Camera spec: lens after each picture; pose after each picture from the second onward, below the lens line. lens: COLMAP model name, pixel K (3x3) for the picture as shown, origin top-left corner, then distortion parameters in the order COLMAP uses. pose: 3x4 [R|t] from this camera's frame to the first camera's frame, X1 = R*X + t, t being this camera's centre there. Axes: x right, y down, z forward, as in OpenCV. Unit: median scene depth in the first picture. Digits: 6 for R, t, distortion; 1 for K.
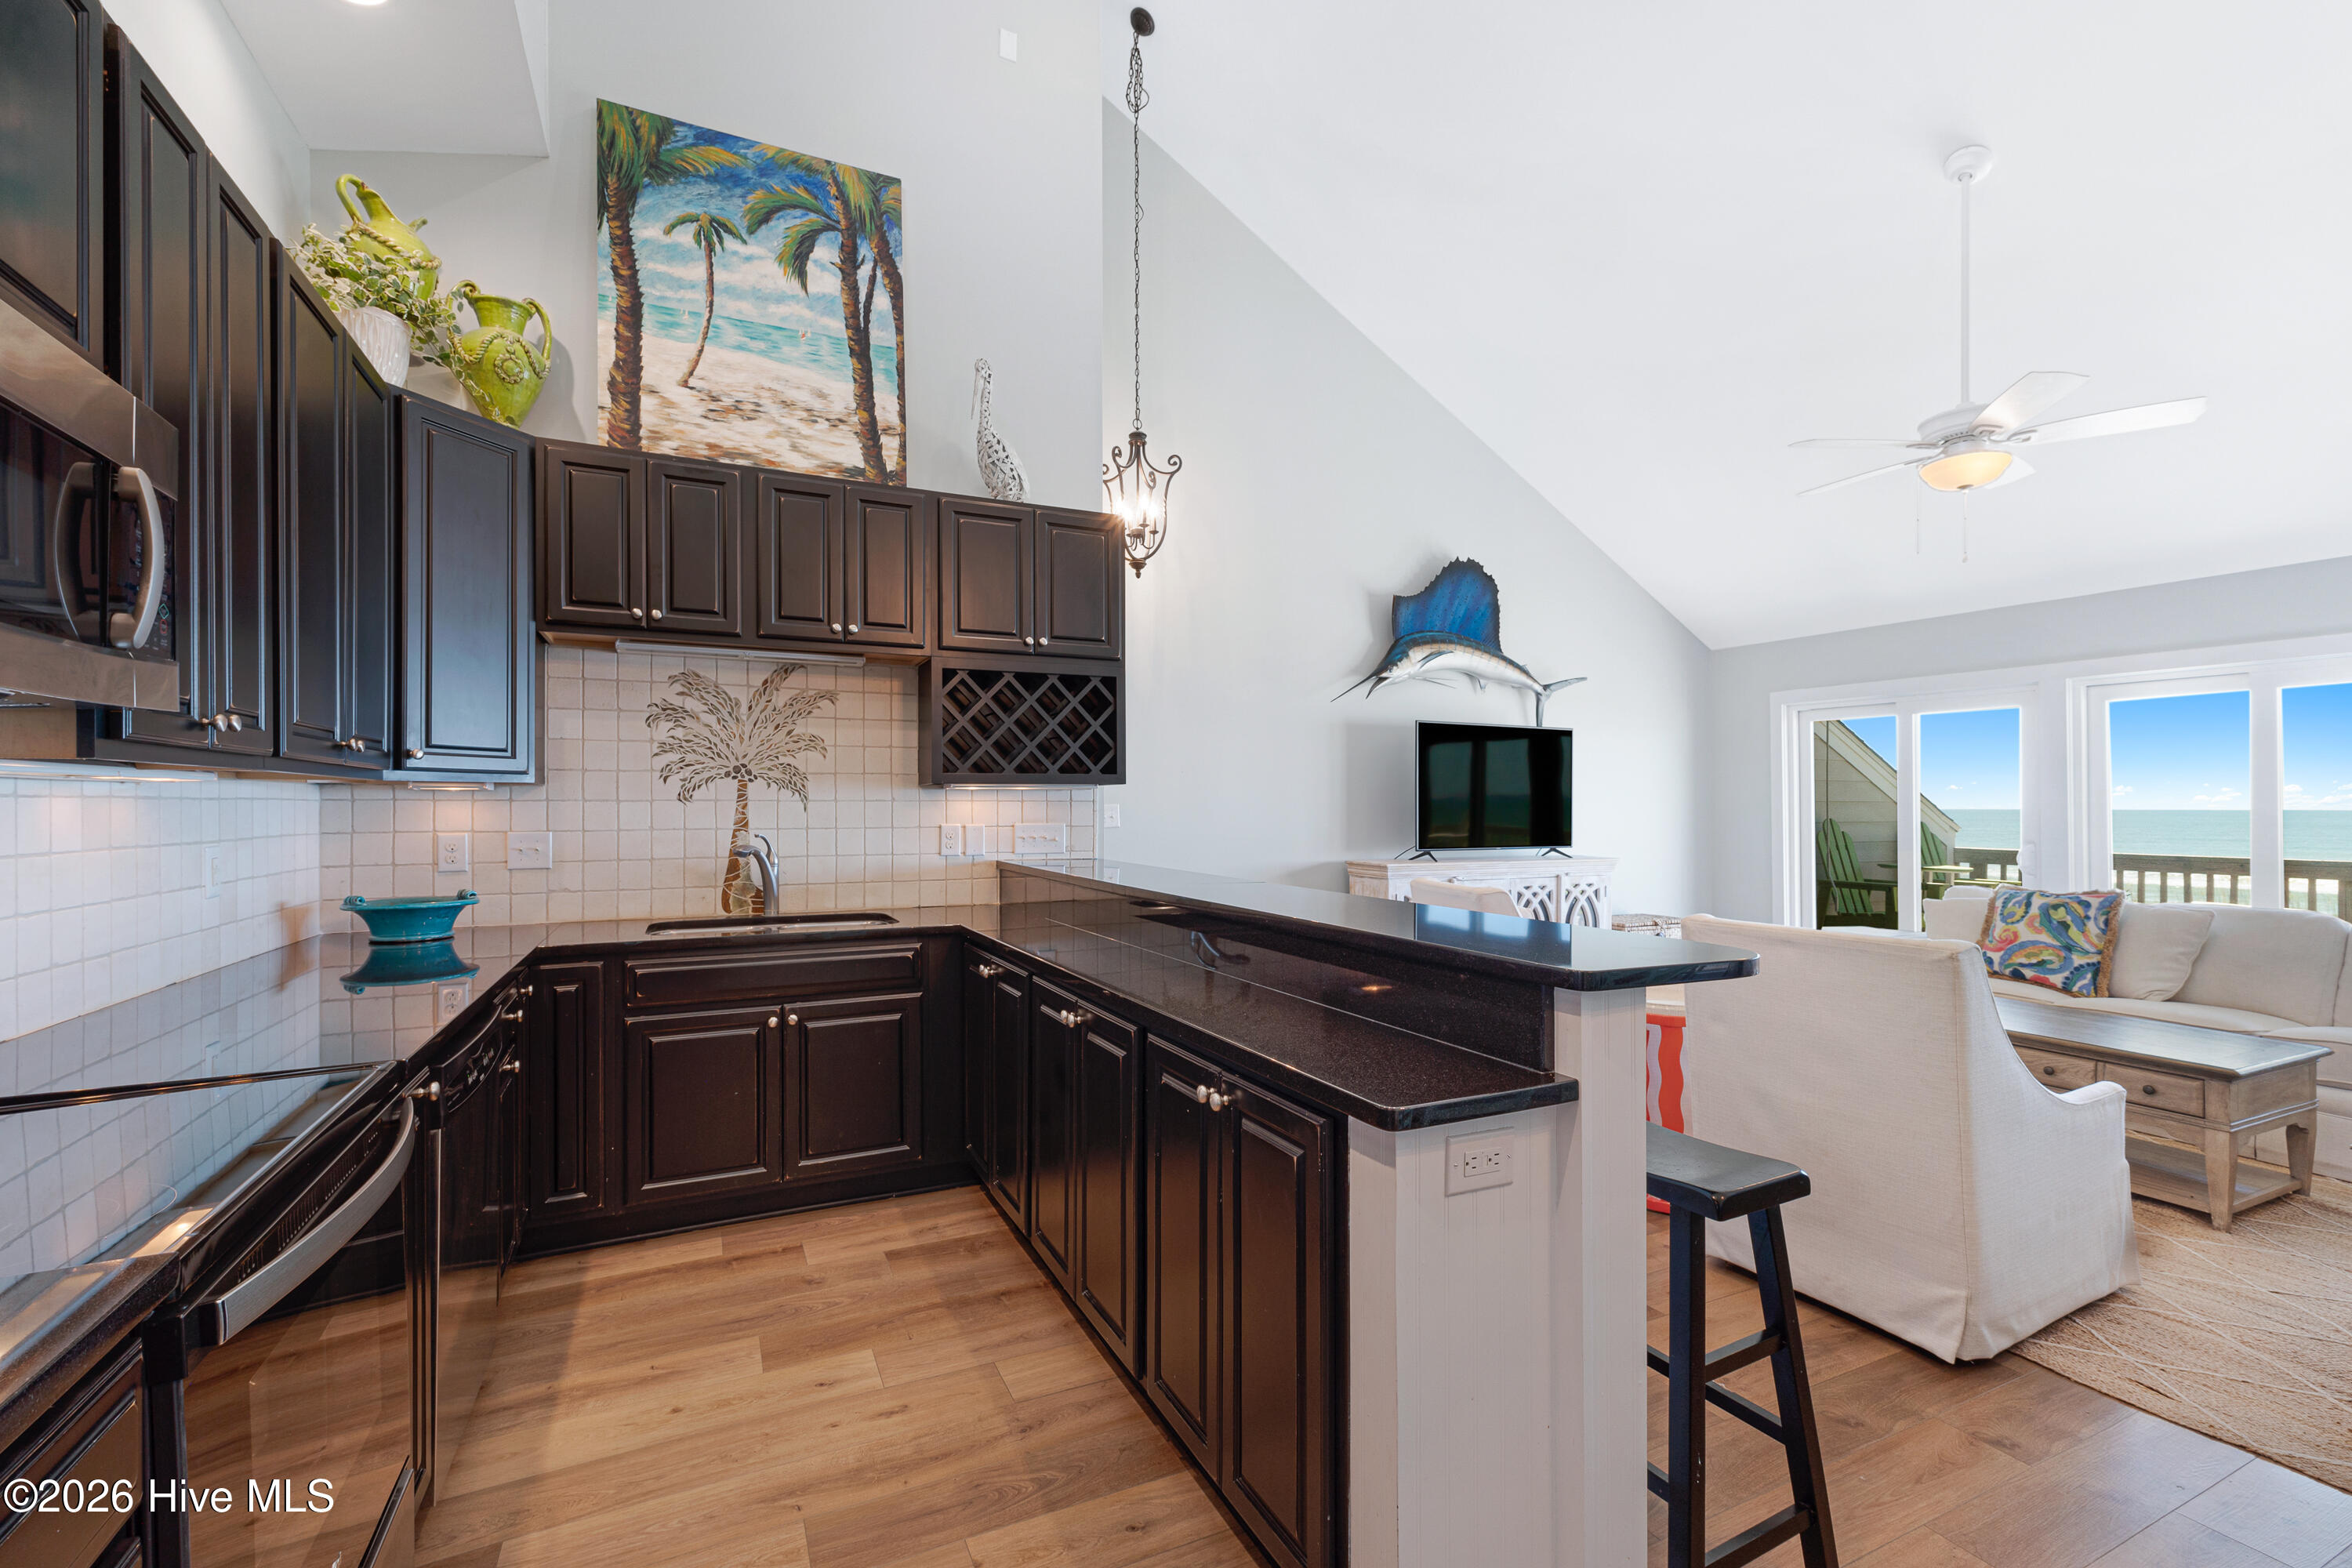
lens RADIAL K [[1021.1, 0, 1204.7], [0, 1021.1, 799.3], [0, 0, 1]] dist [0.003198, 0.000728]
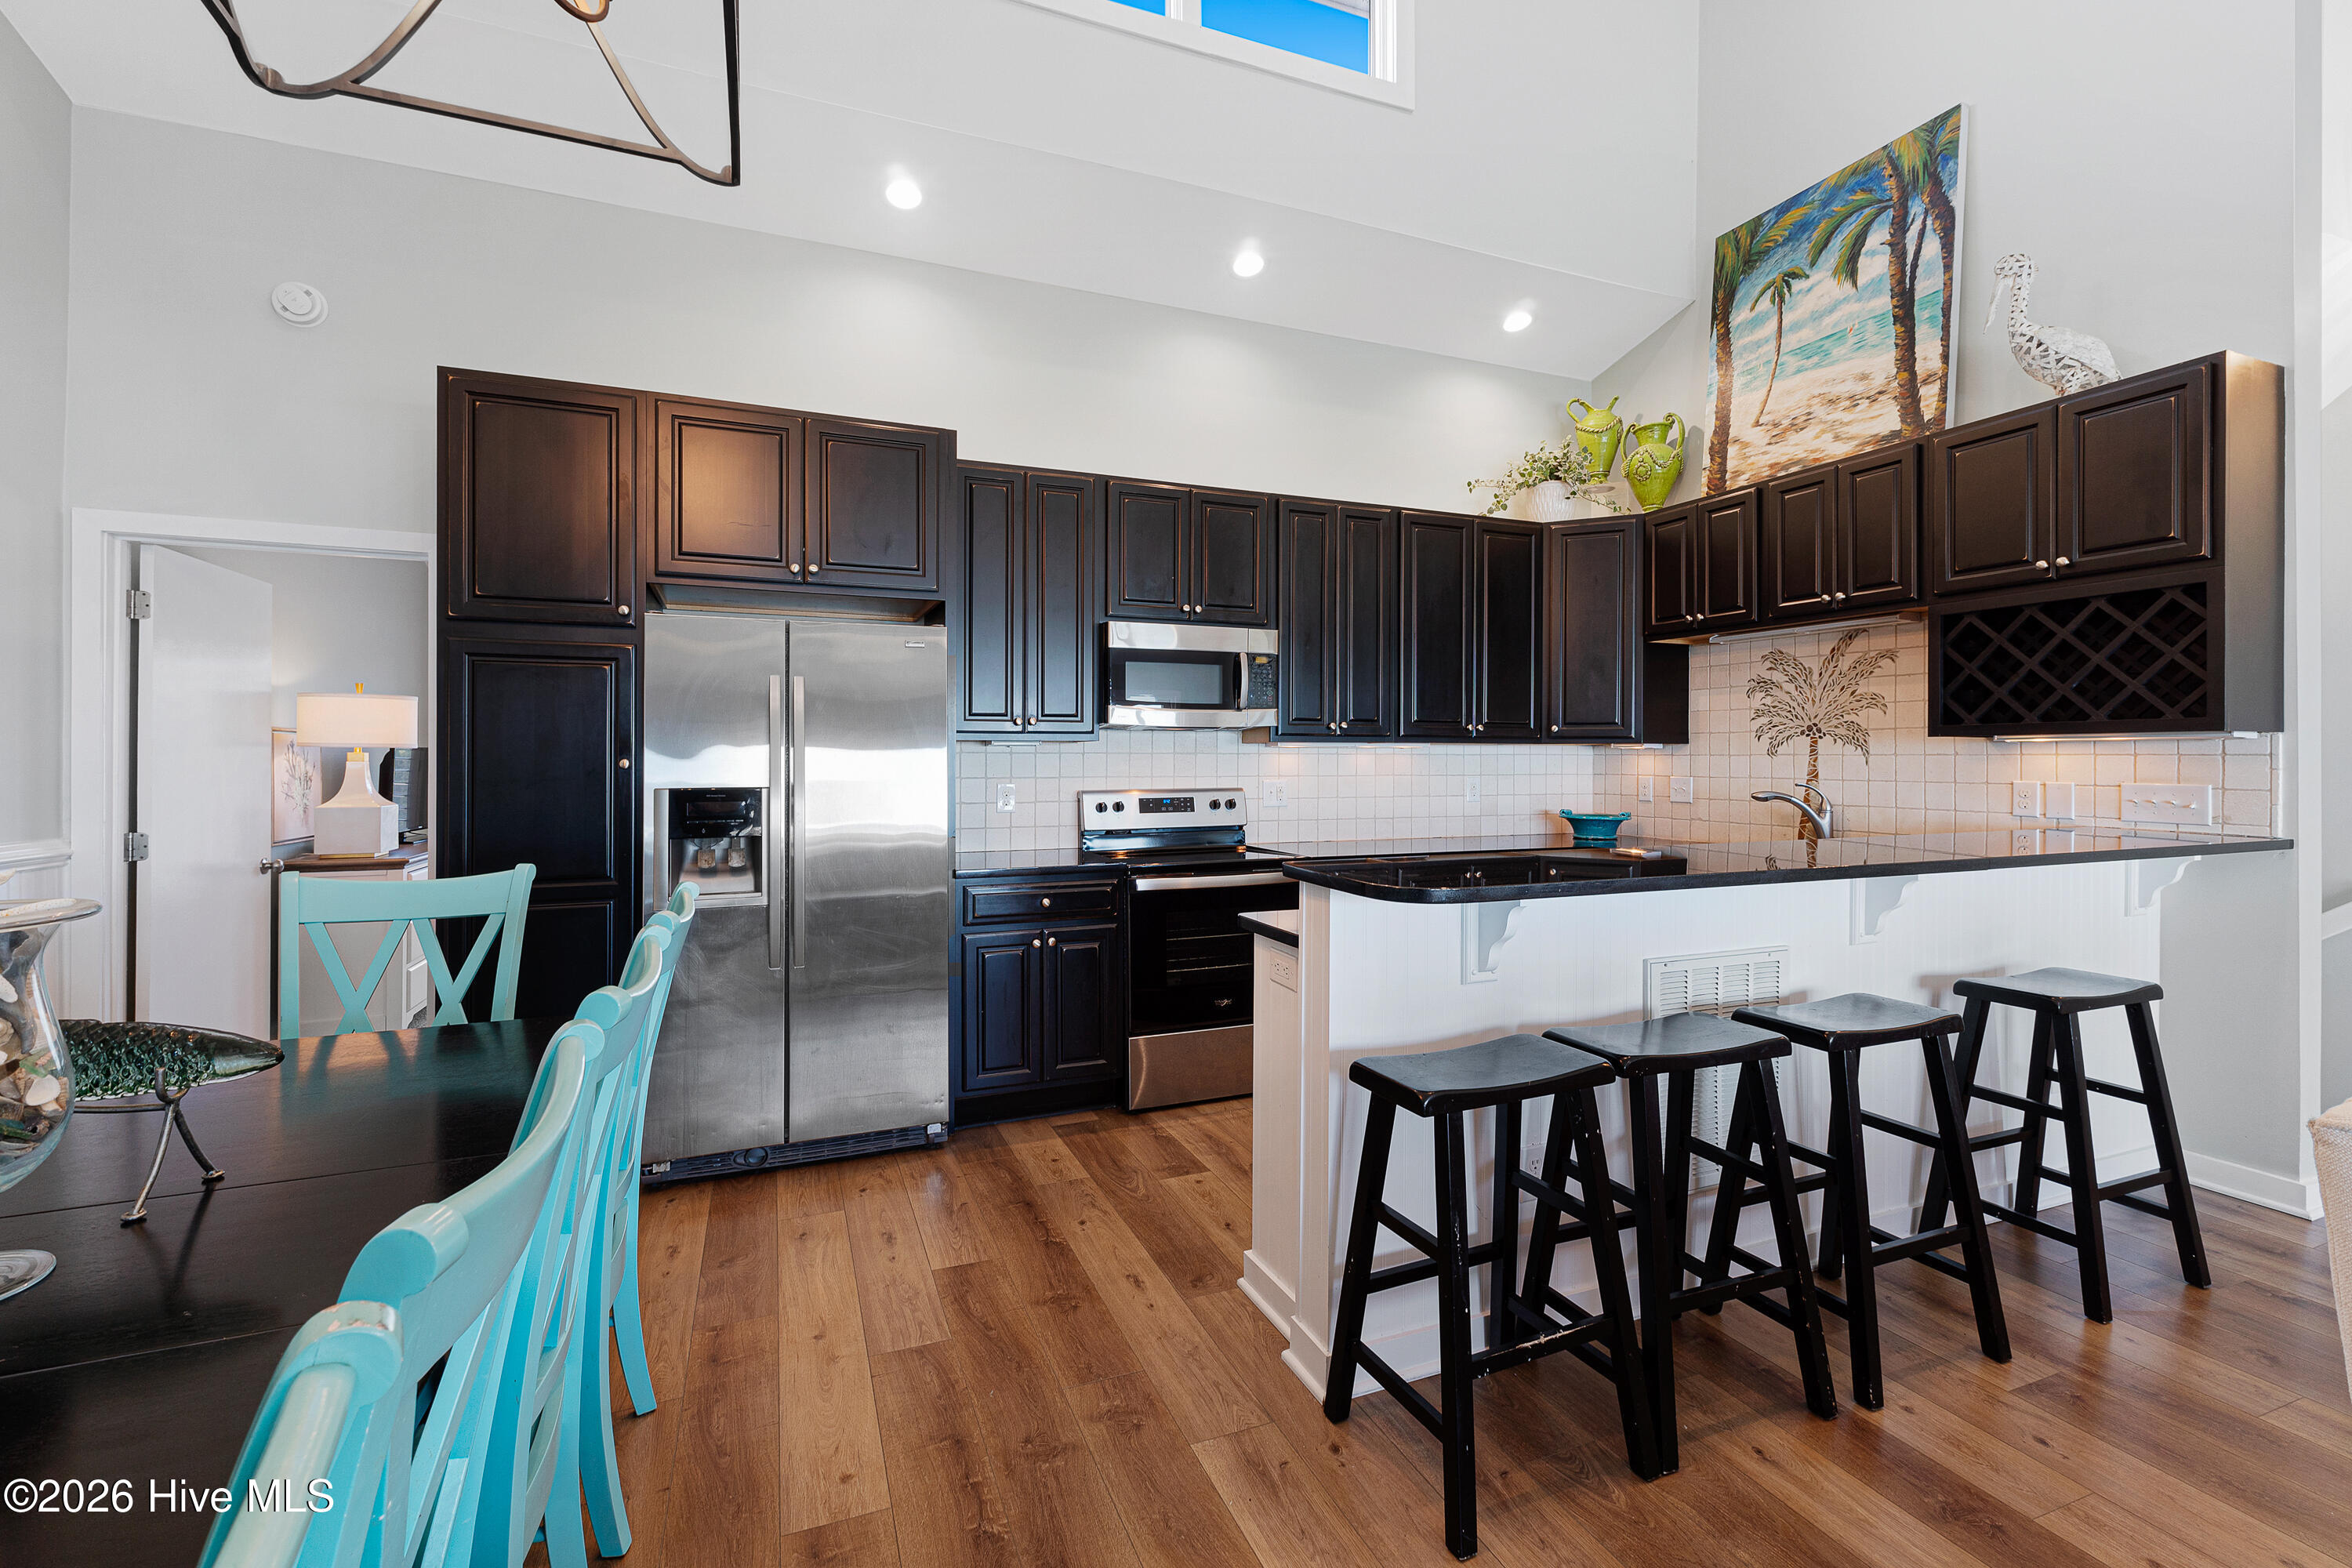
lens RADIAL K [[975.3, 0, 1150.1], [0, 975.3, 758.2], [0, 0, 1]] dist [0.002217, 0.000220]
pose [[-0.095753, 0.001335, -0.995404, 0.693143], [0.000944, 0.999999, 0.001250, 0.002891], [0.995405, -0.000820, -0.095754, 0.338296]]
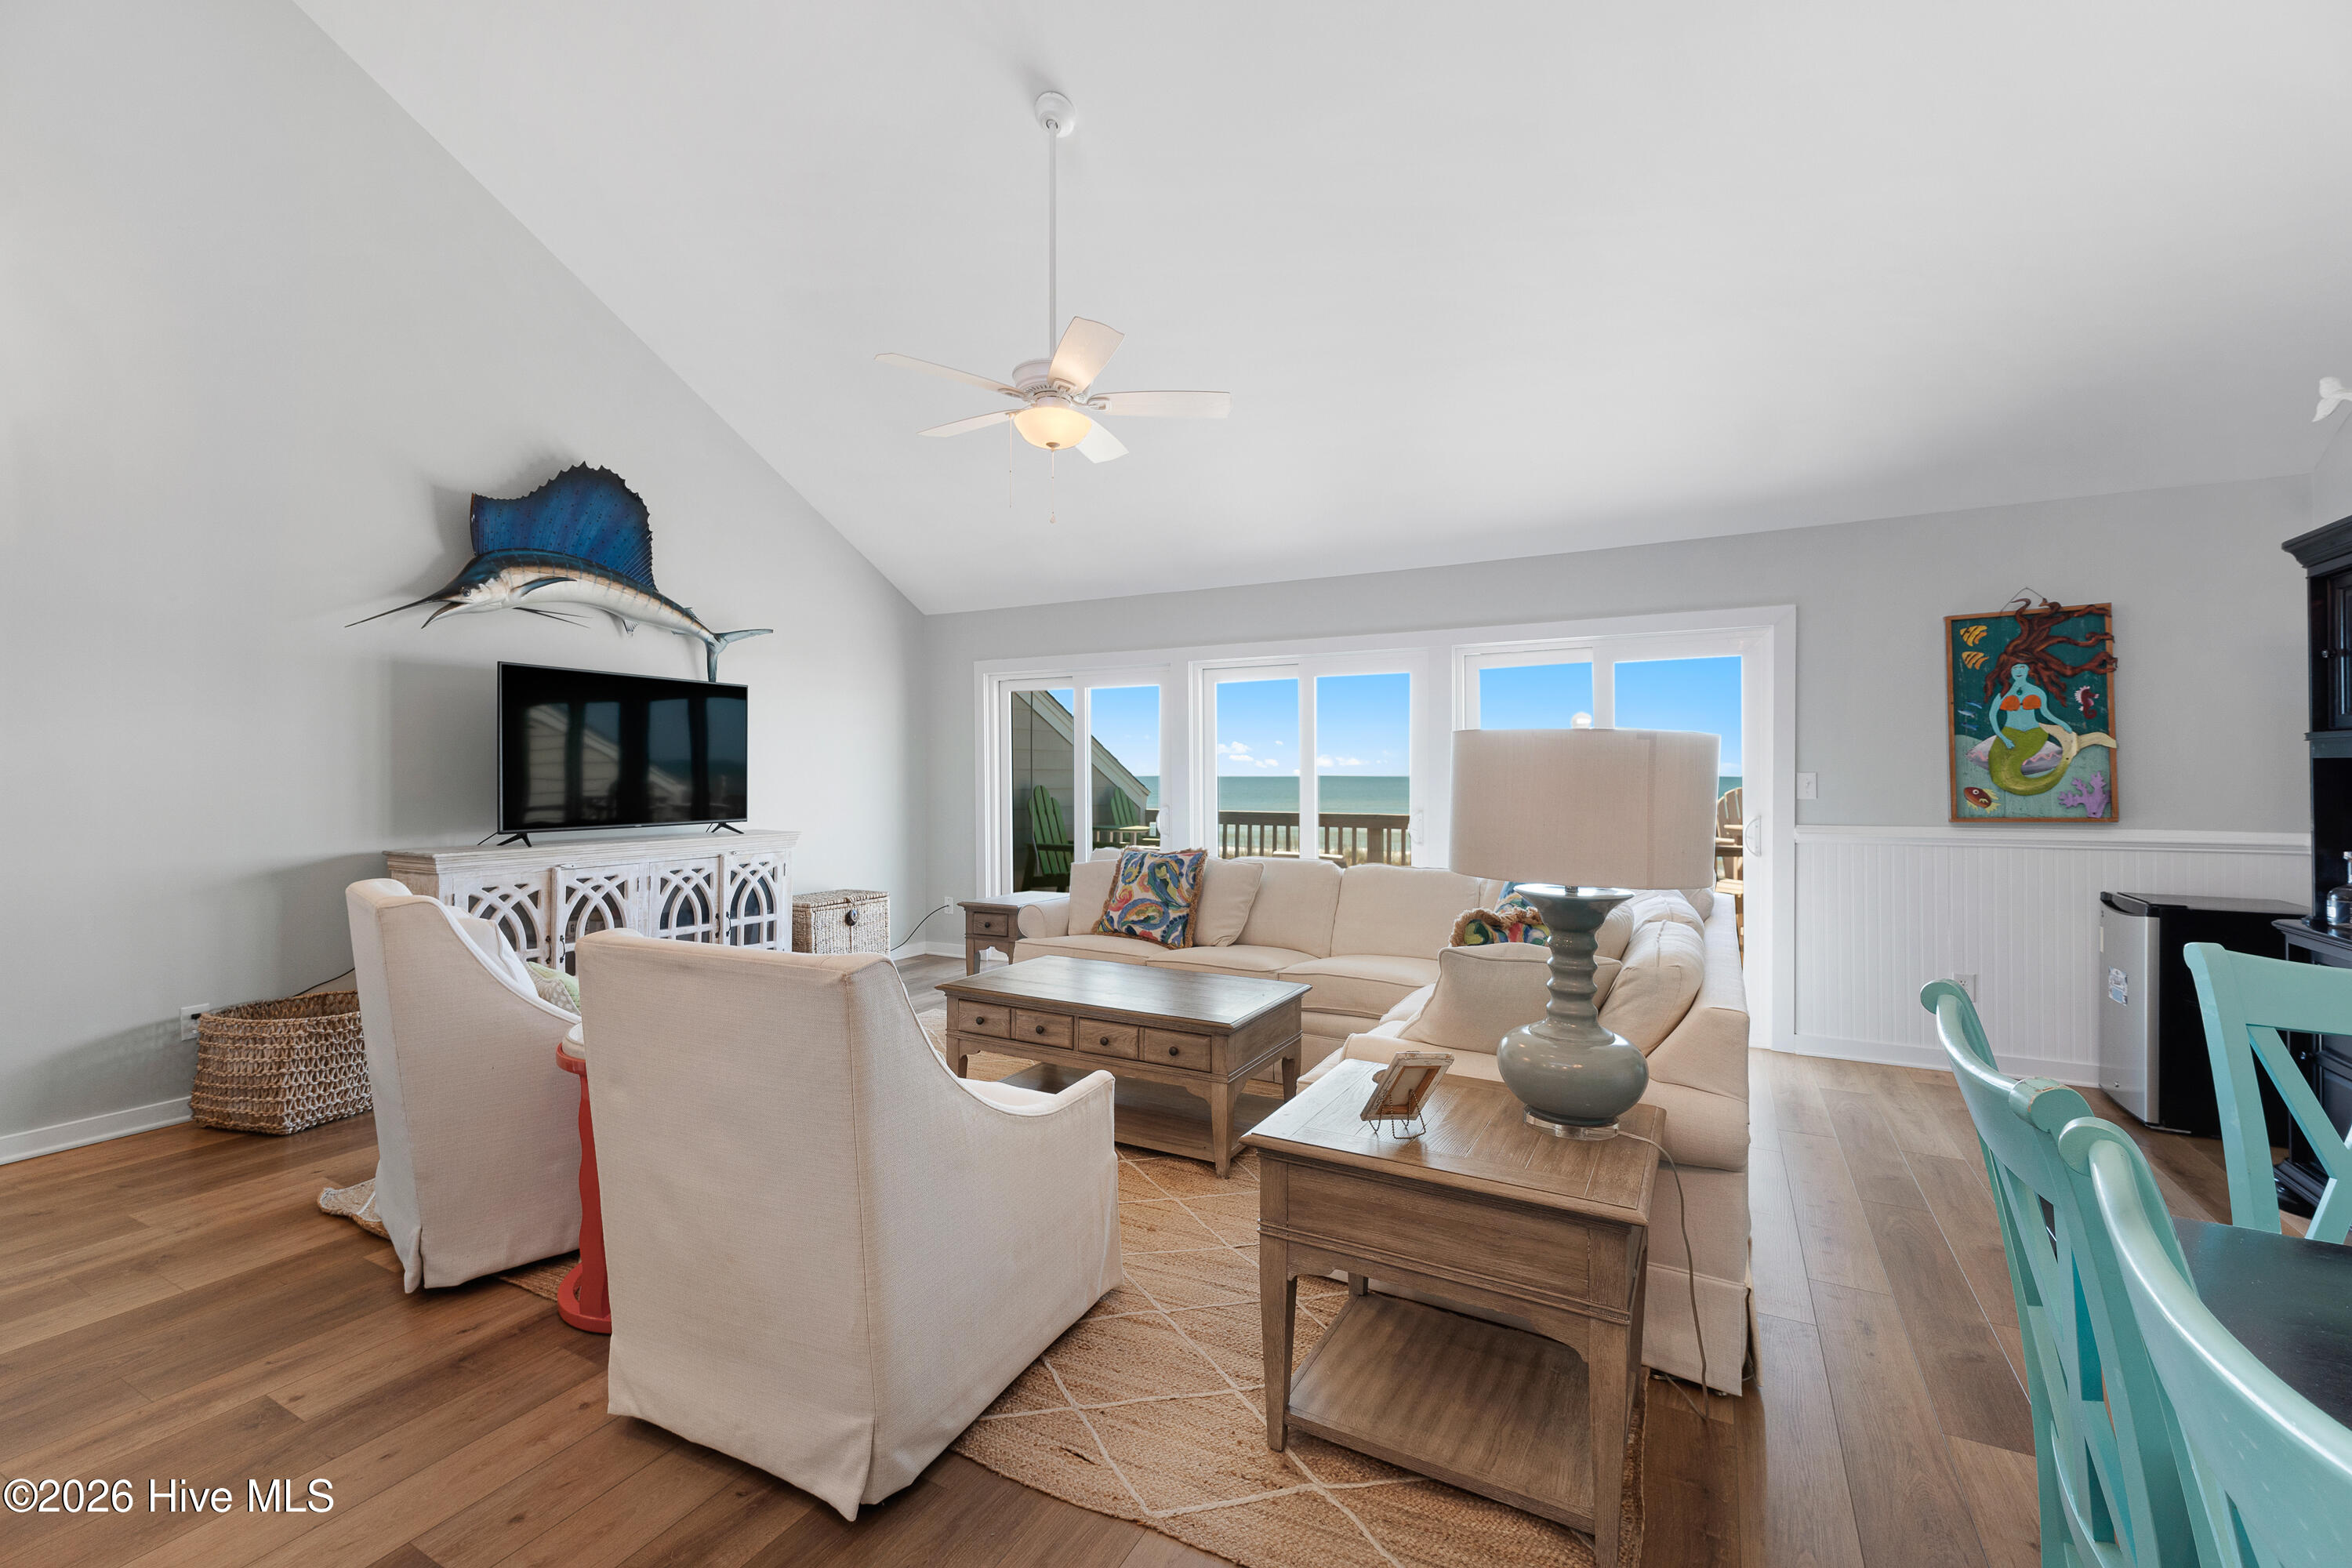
lens RADIAL K [[969.8, 0, 1192.9], [0, 969.8, 773.9], [0, 0, 1]] dist [0.009668, 0.000236]
pose [[0.813627, -0.001382, 0.581386, 0.314936], [-0.002080, 0.999984, 0.005289, 0.002024], [-0.581384, -0.005513, 0.813611, 0.171011]]
